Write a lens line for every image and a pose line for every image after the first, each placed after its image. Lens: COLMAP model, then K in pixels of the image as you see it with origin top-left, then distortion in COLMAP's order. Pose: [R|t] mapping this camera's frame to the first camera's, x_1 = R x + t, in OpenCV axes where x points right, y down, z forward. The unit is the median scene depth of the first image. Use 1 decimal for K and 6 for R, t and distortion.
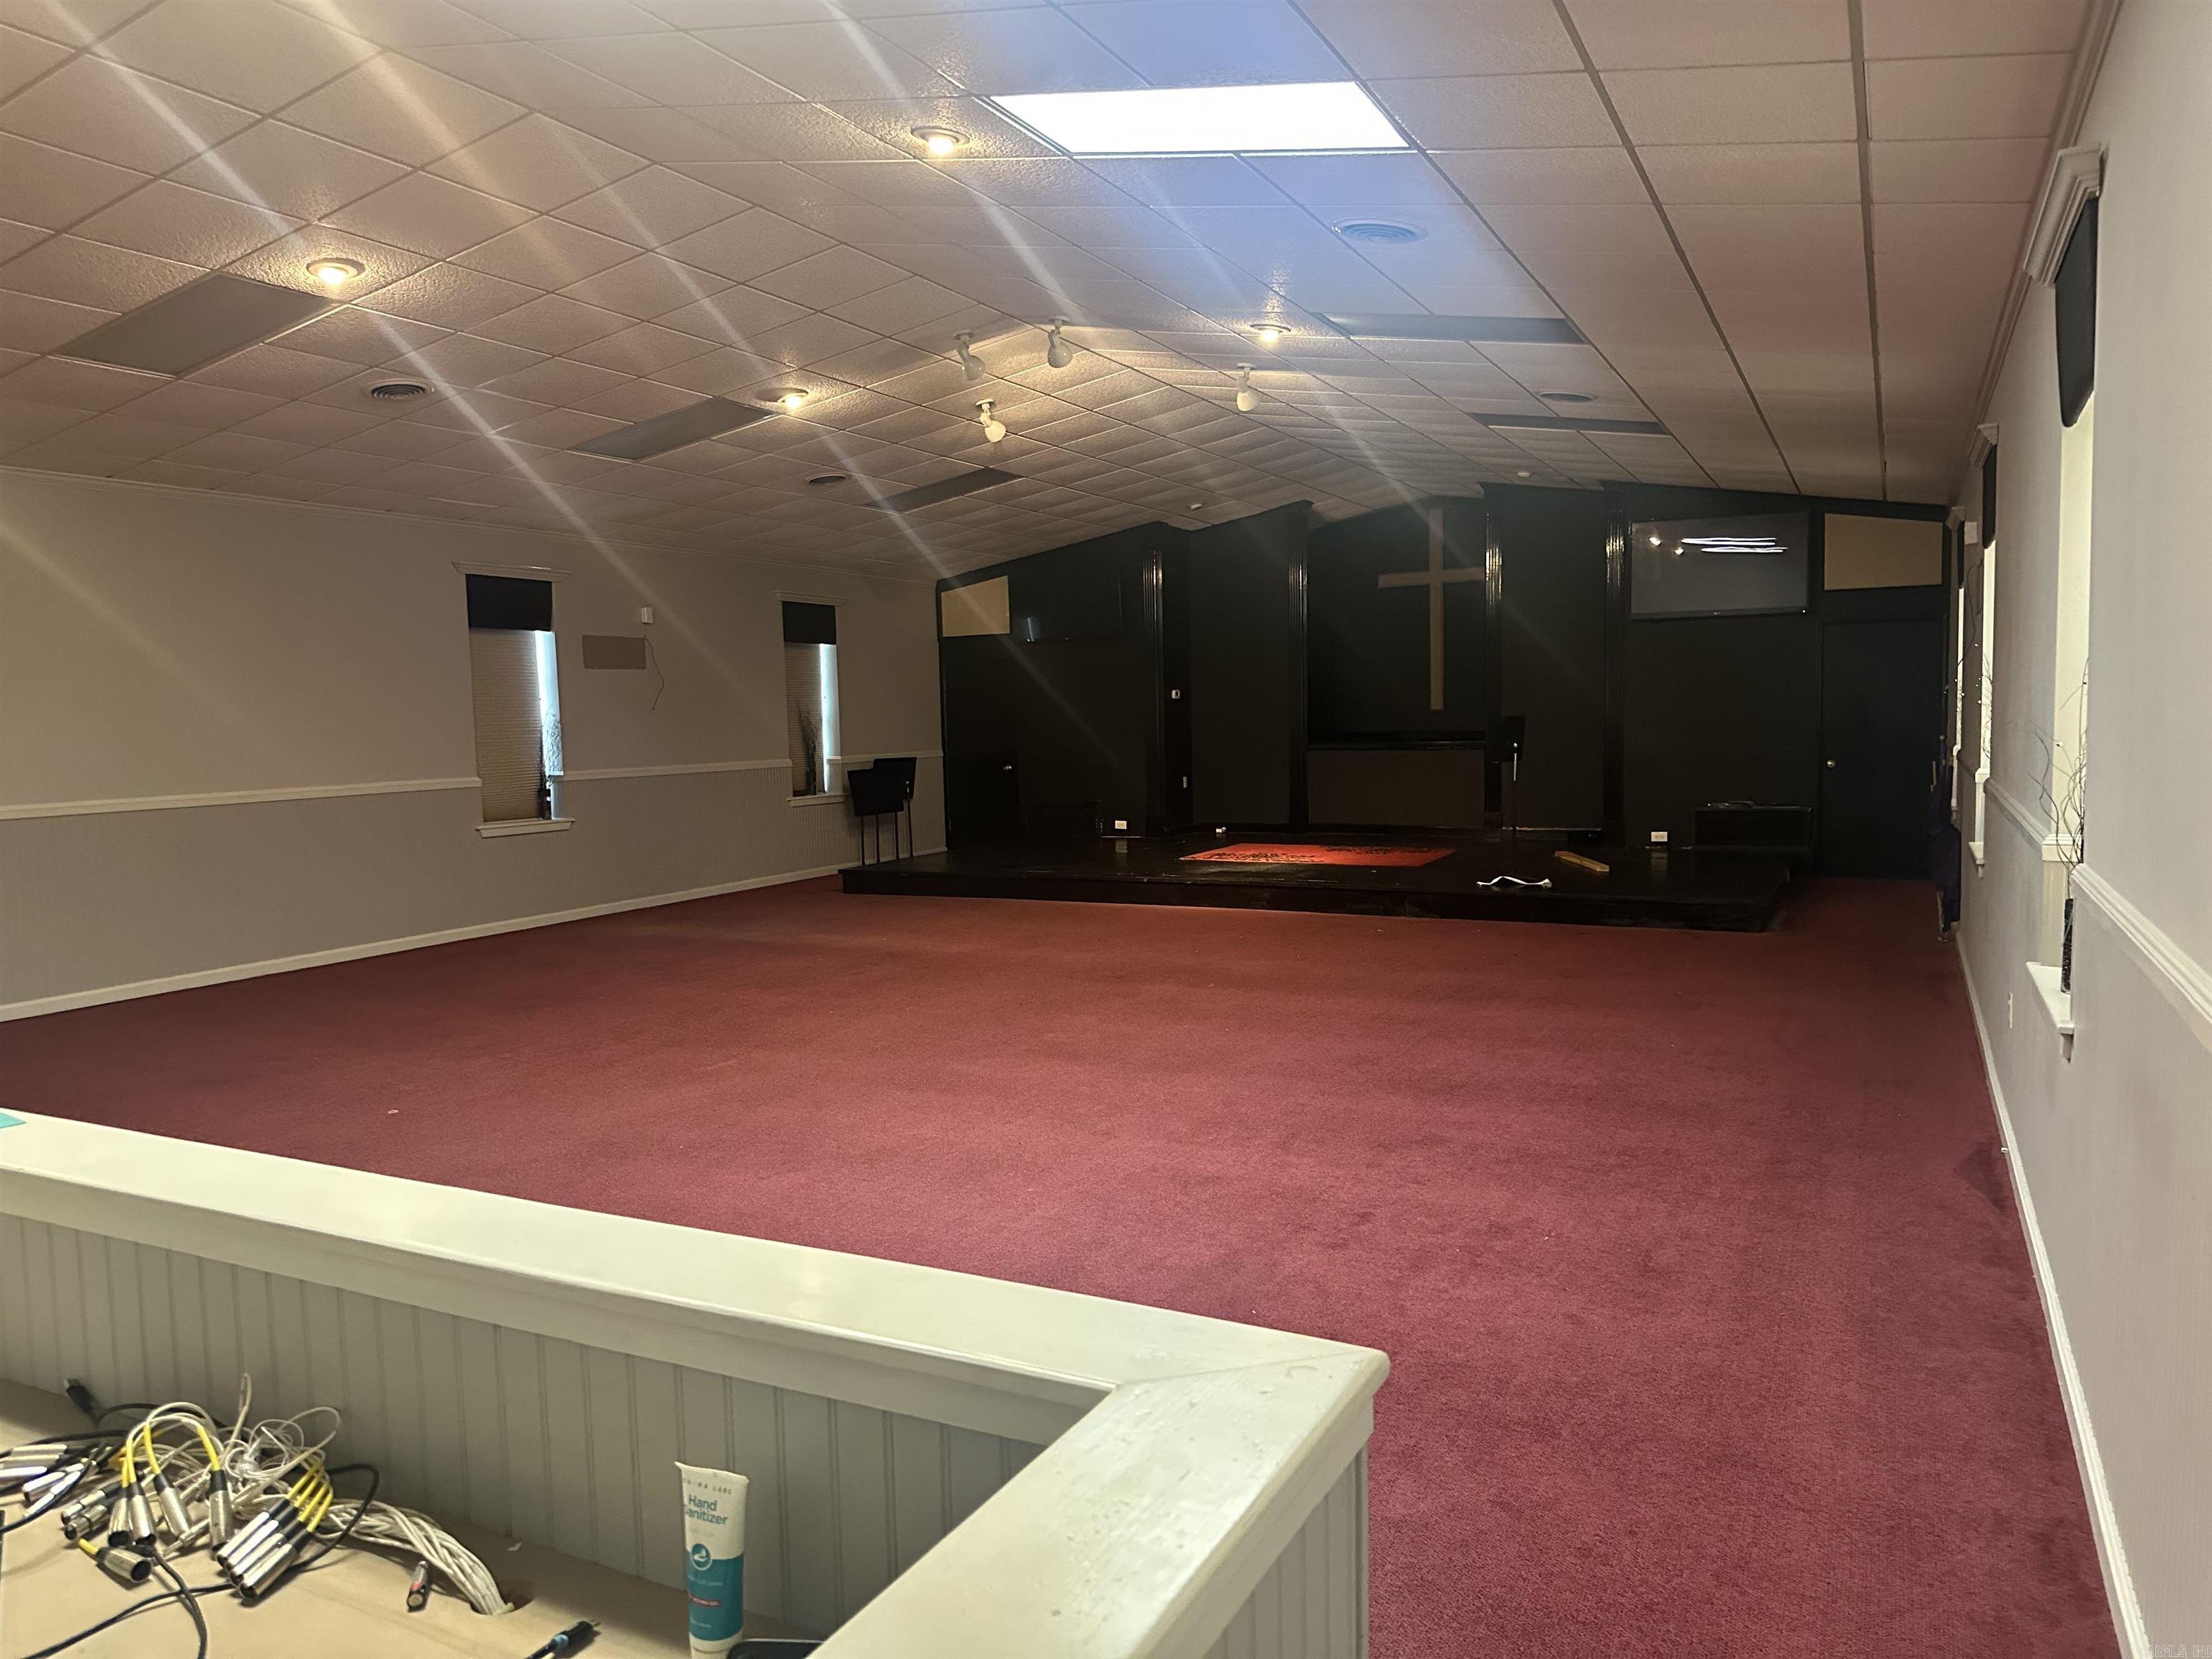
lens RADIAL K [[1565.6, 0, 1102.8], [0, 1565.6, 827.9], [0, 0, 1]] dist [0.025222, -0.001493]
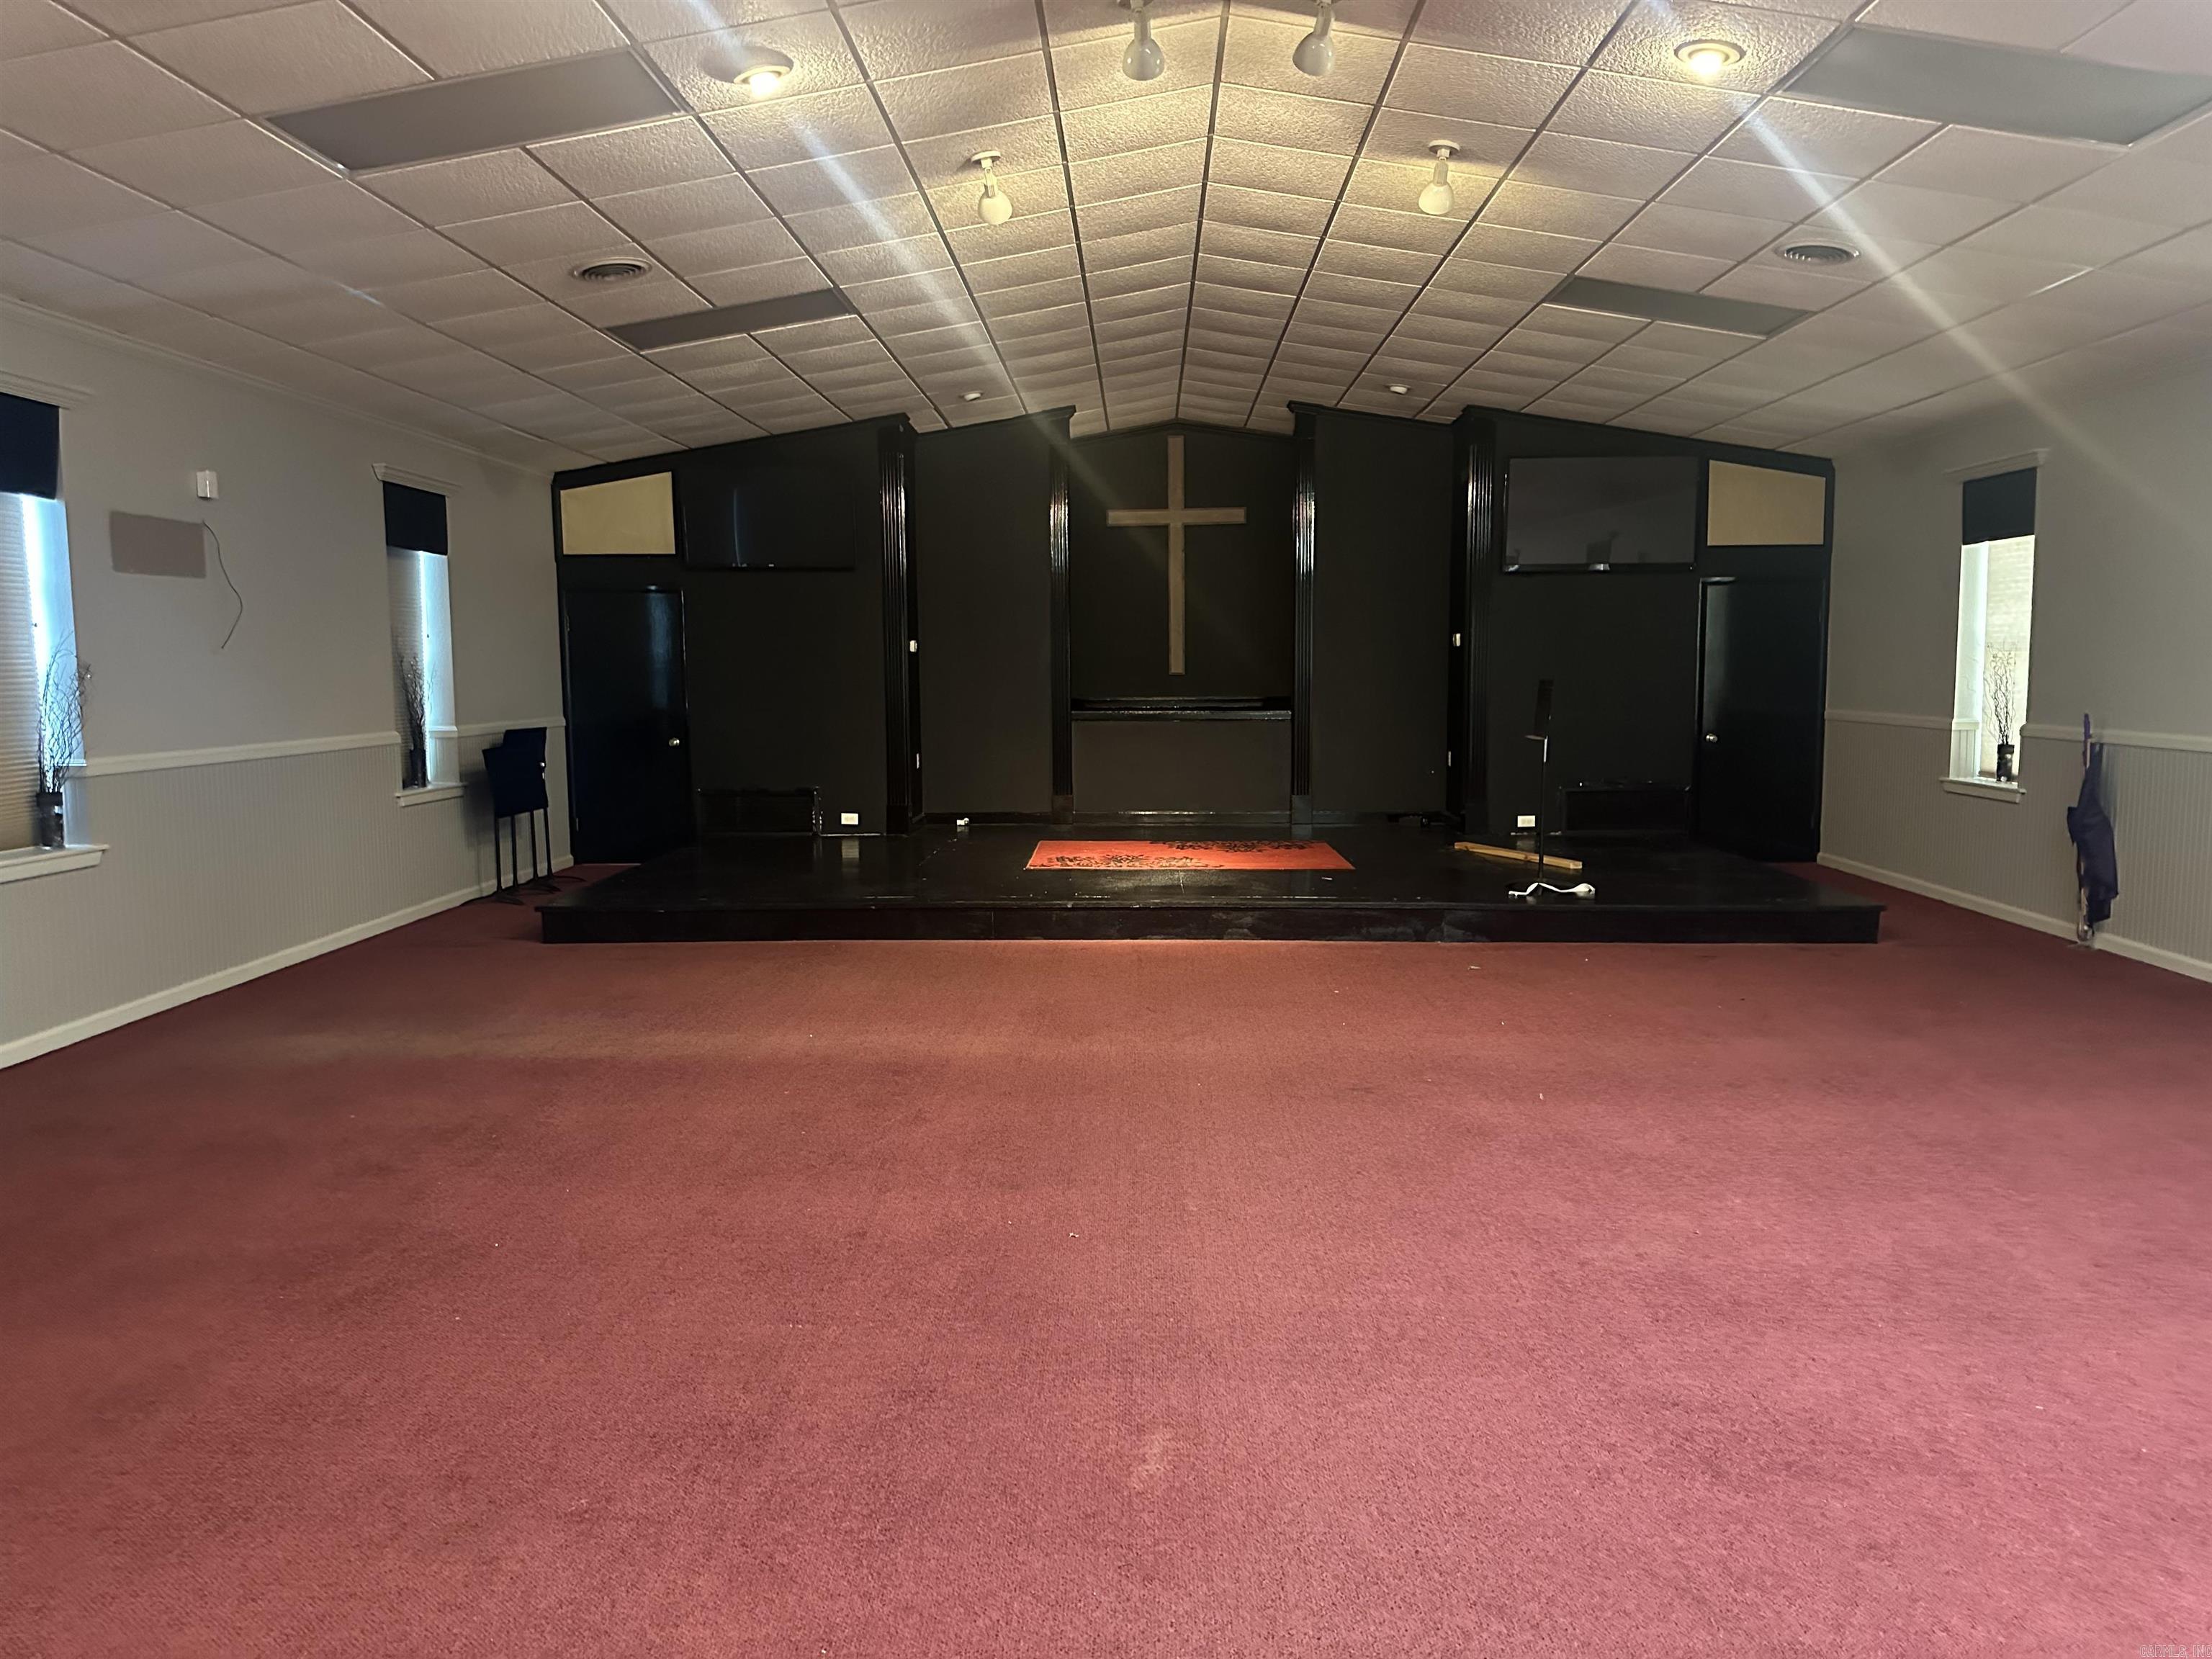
lens RADIAL K [[1565.6, 0, 1102.8], [0, 1565.6, 827.9], [0, 0, 1]] dist [0.025222, -0.001493]
pose [[0.897830, -0.027505, 0.439482, -0.227886], [0.016952, 0.999466, 0.027920, -0.018102], [-0.440015, -0.017618, 0.897818, 0.302868]]
